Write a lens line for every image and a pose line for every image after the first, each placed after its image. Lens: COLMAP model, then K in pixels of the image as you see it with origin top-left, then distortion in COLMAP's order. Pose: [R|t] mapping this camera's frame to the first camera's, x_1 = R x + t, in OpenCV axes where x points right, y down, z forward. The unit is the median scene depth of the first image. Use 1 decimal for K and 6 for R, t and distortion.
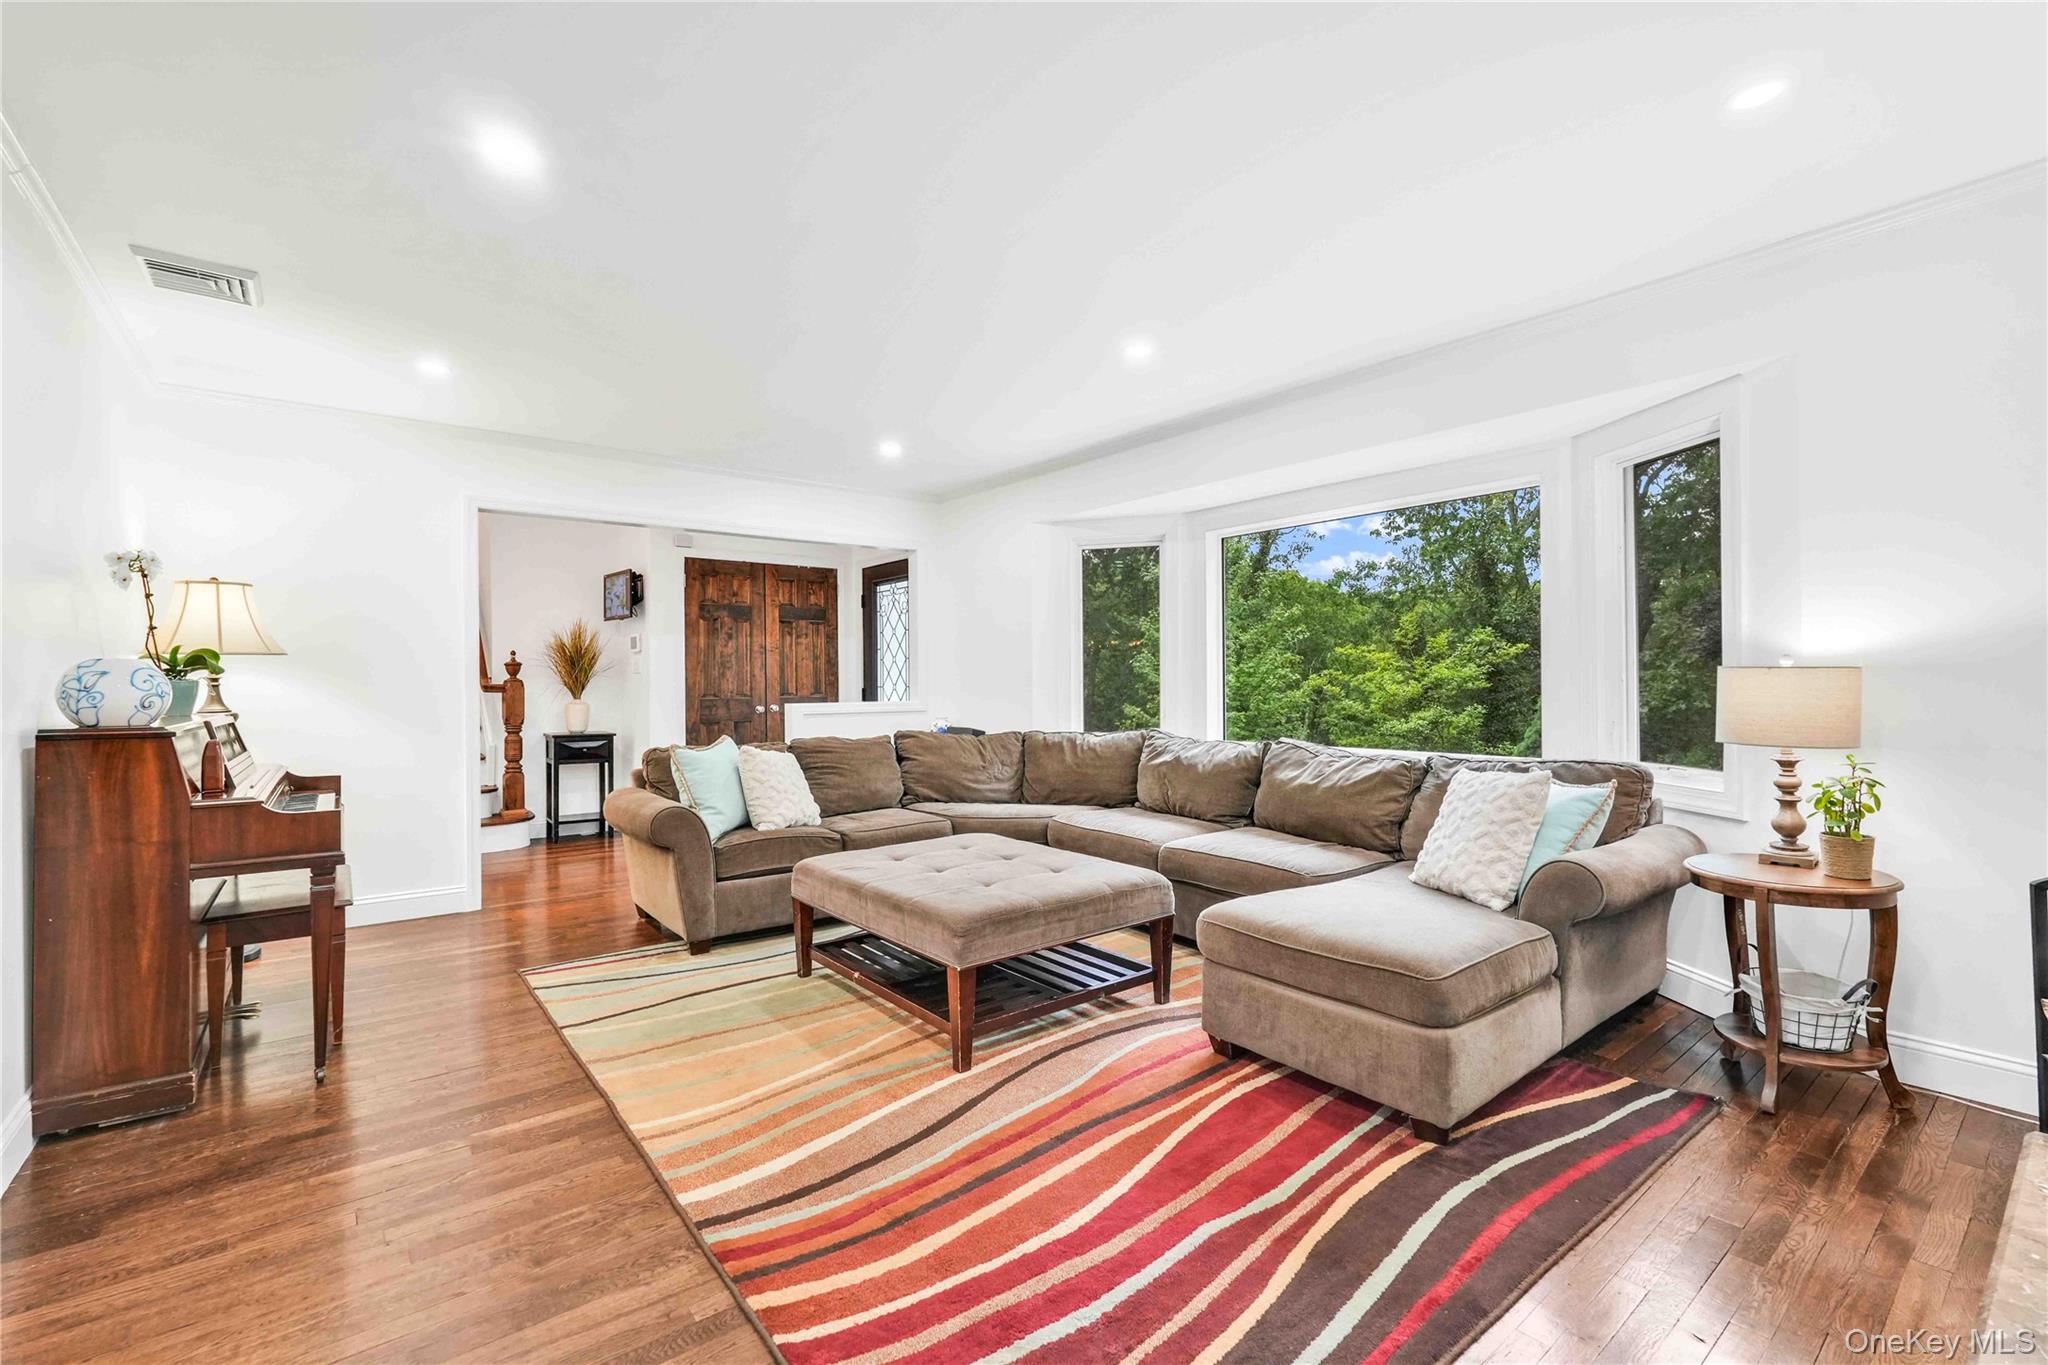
lens RADIAL K [[887.8, 0, 1020.8], [0, 887.8, 669.4], [0, 0, 1]] dist [-0.021200, 0.000015]
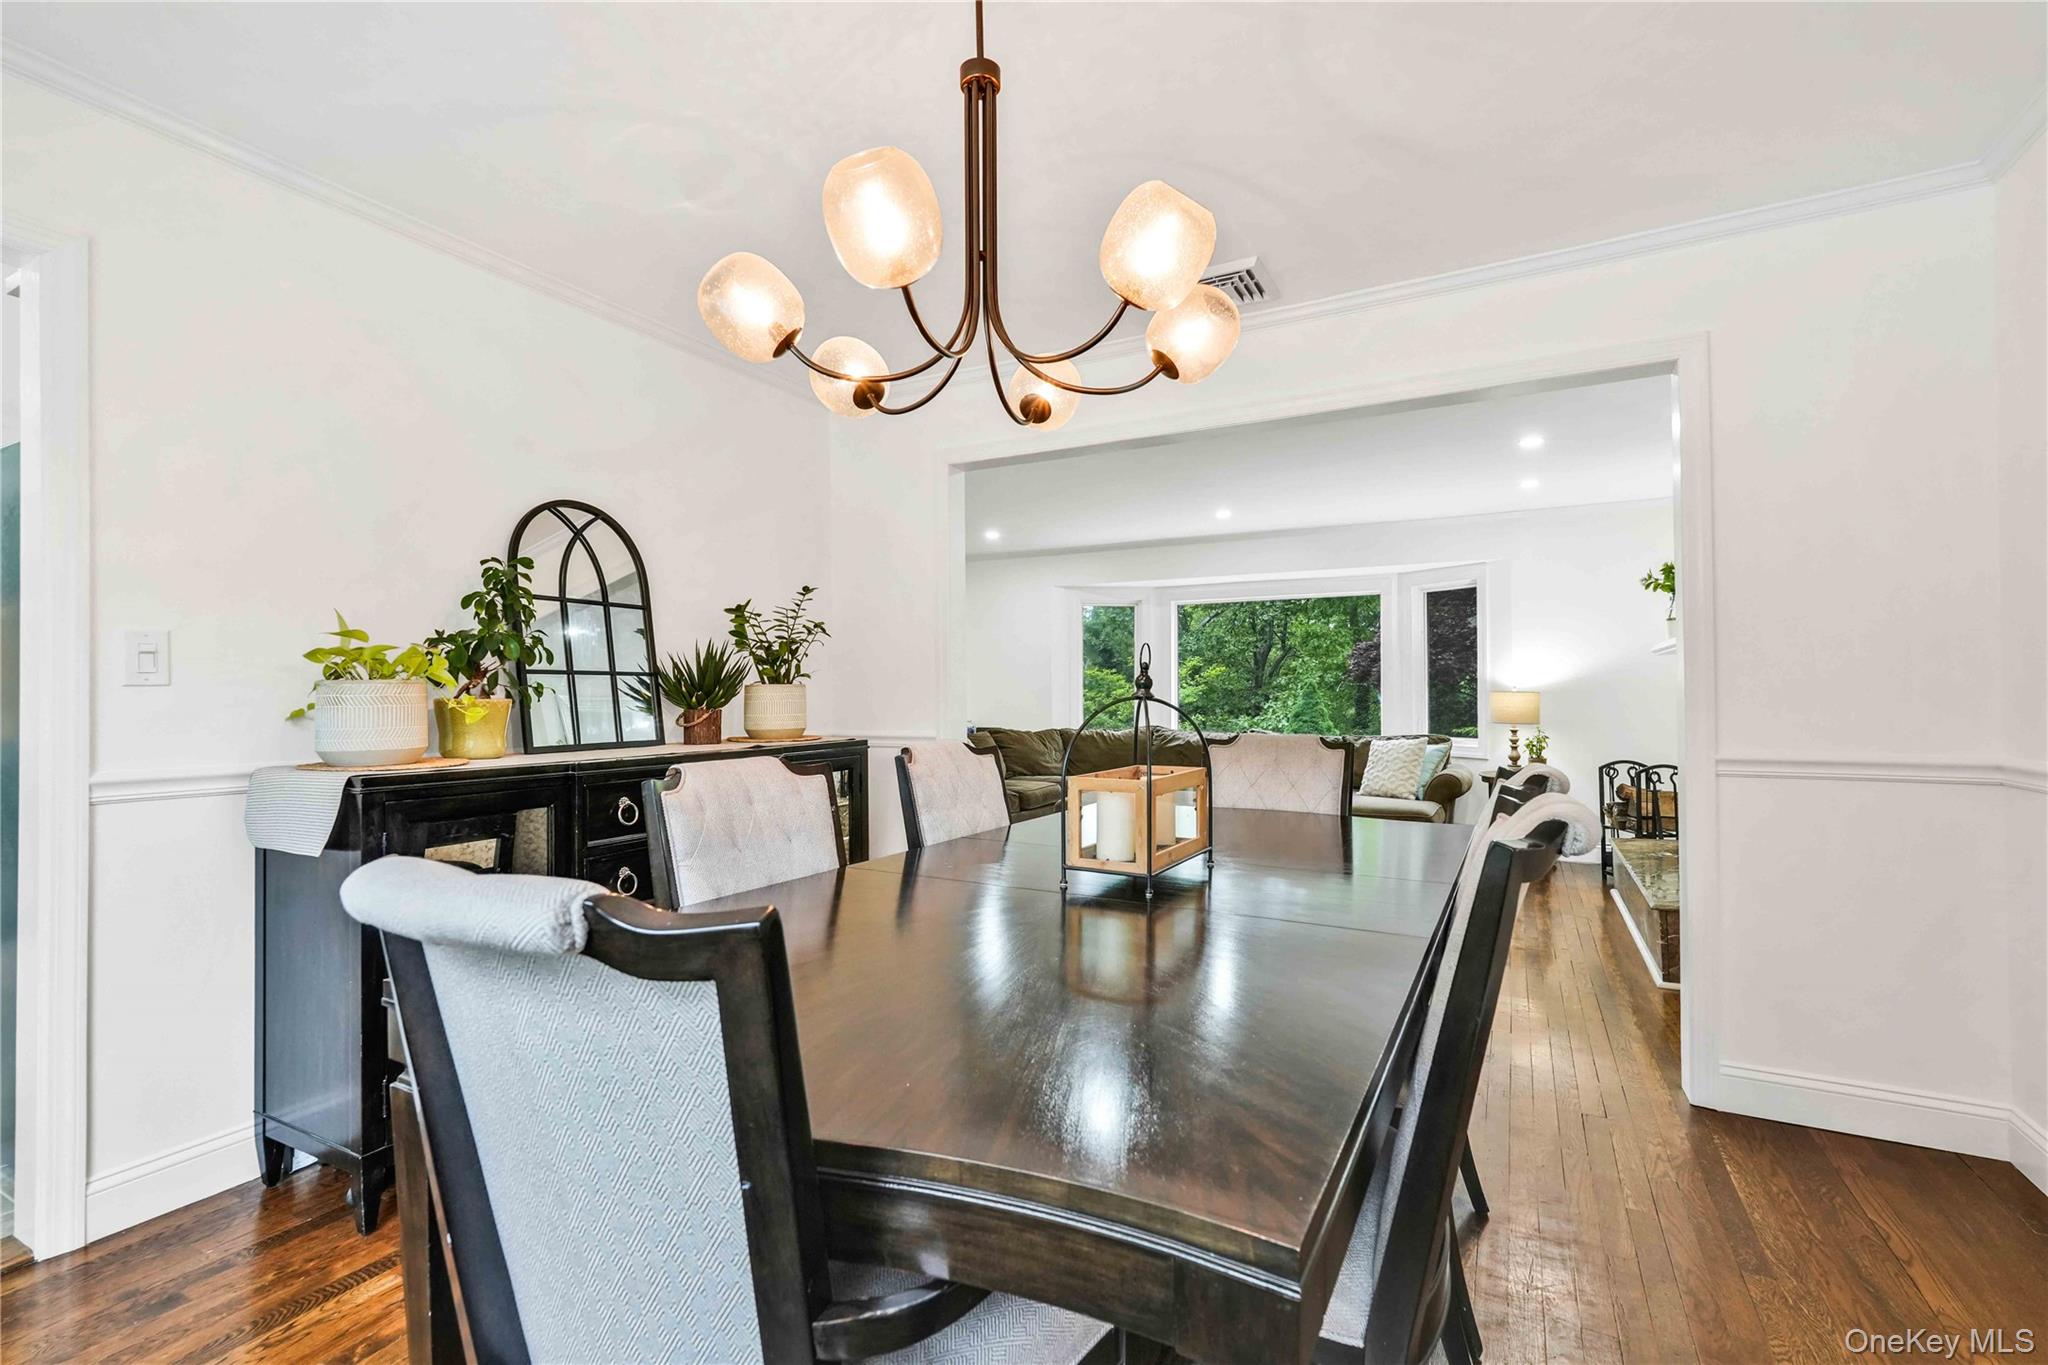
lens RADIAL K [[905.1, 0, 1017.0], [0, 905.1, 689.3], [0, 0, 1]] dist [-0.022649, 0.011532]
pose [[0.924985, 0.009749, 0.379878, -1.363196], [-0.011406, 0.999933, 0.002111, 0.000978], [-0.379832, -0.006286, 0.925034, -0.797055]]
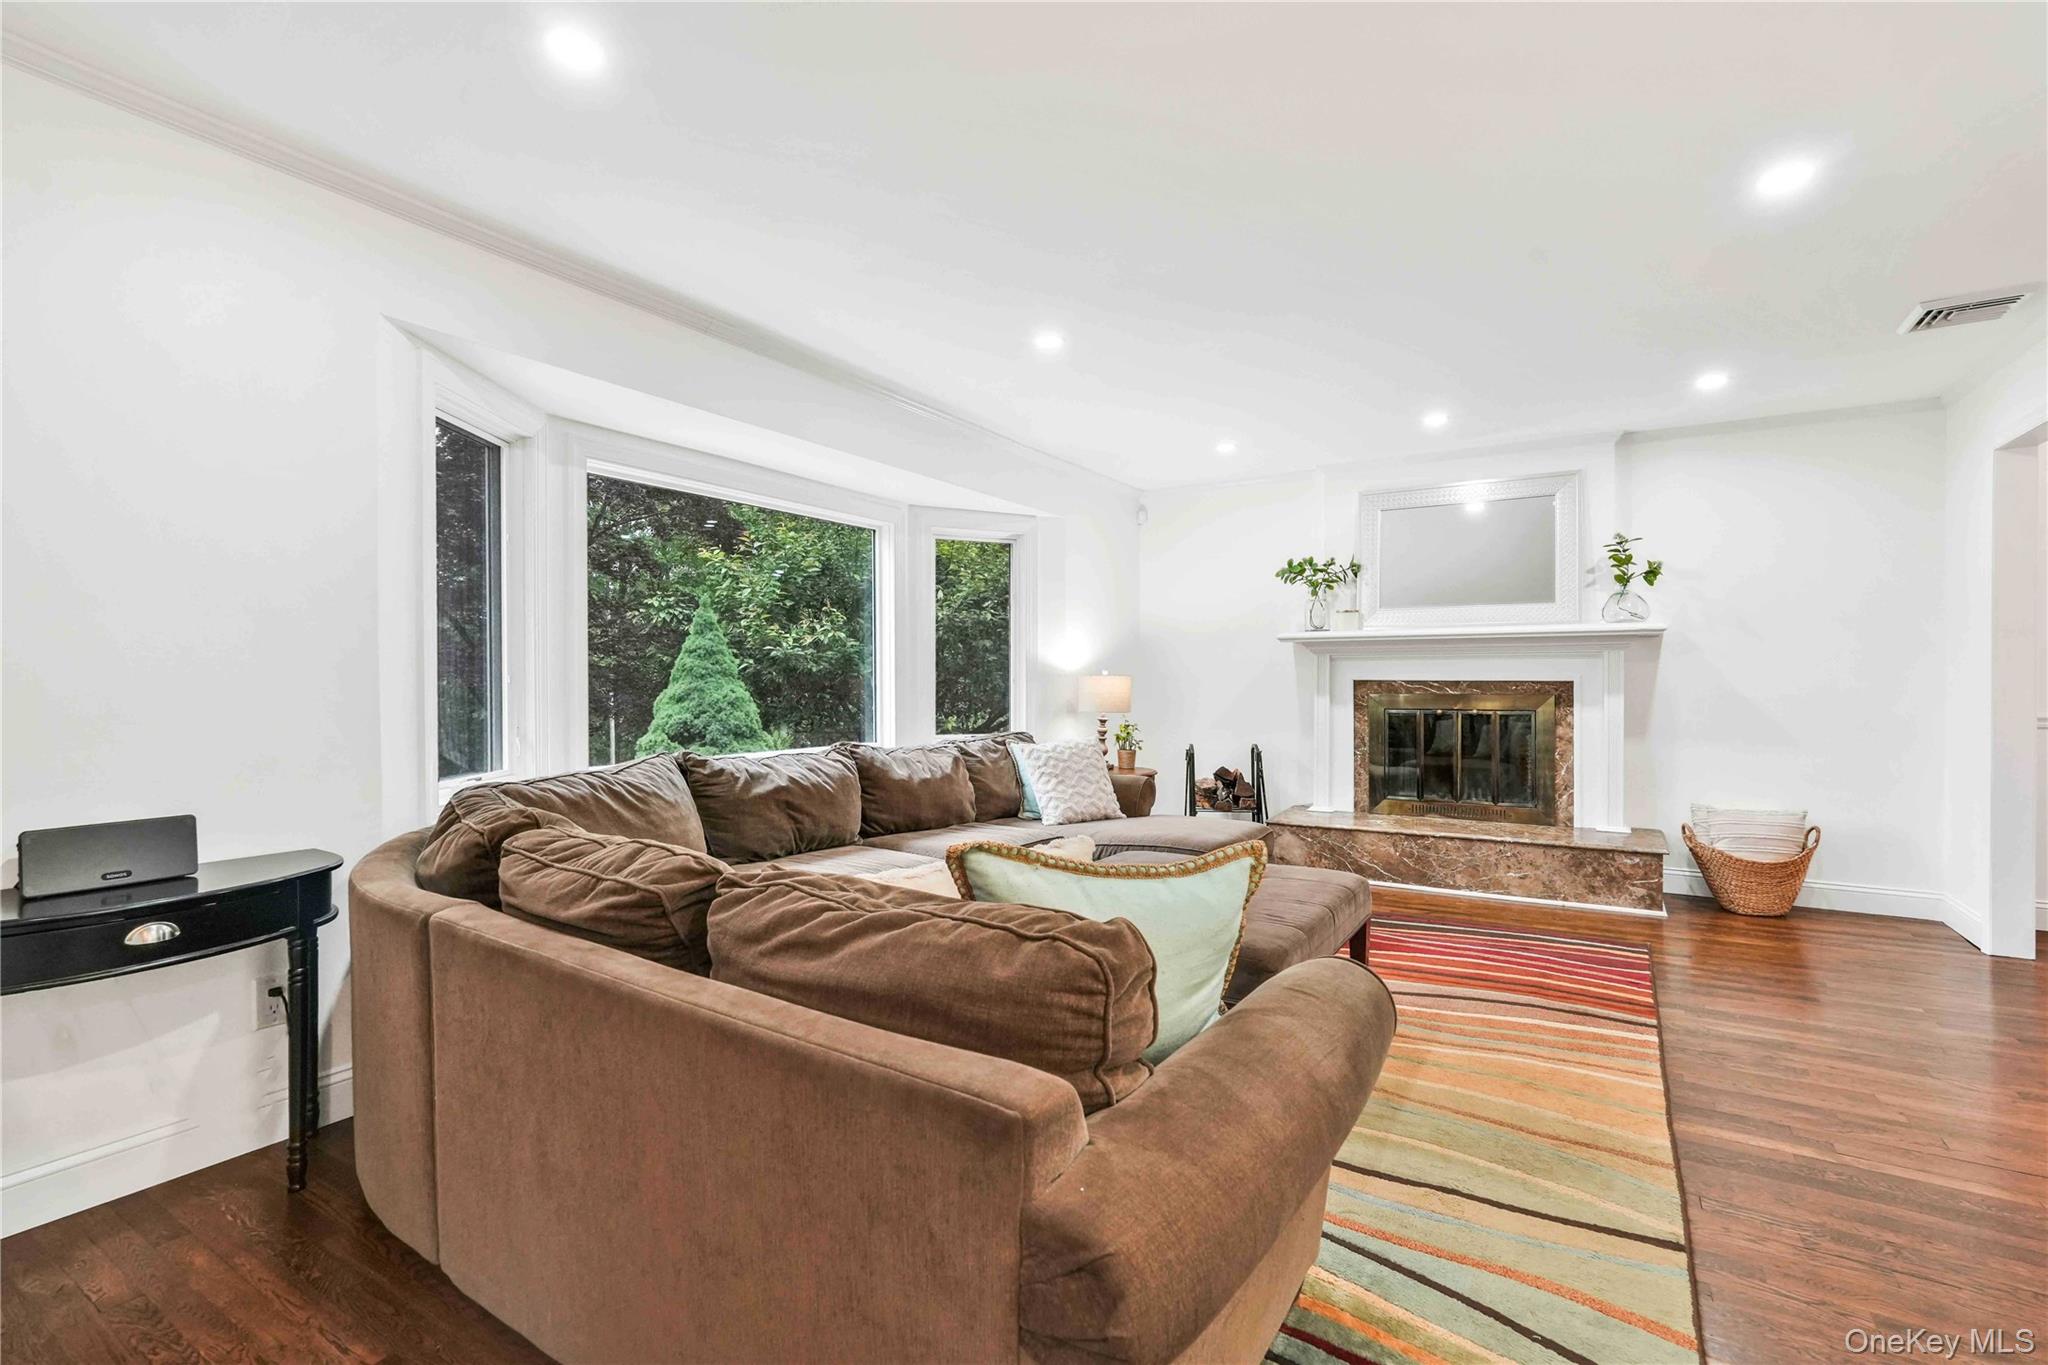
lens RADIAL K [[905.1, 0, 1017.0], [0, 905.1, 689.3], [0, 0, 1]] dist [-0.022649, 0.011532]
pose [[-0.311012, -0.007292, 0.950378, -1.103909], [0.000789, 0.999968, 0.007931, 0.014740], [-0.950406, 0.003217, -0.310997, 1.864274]]
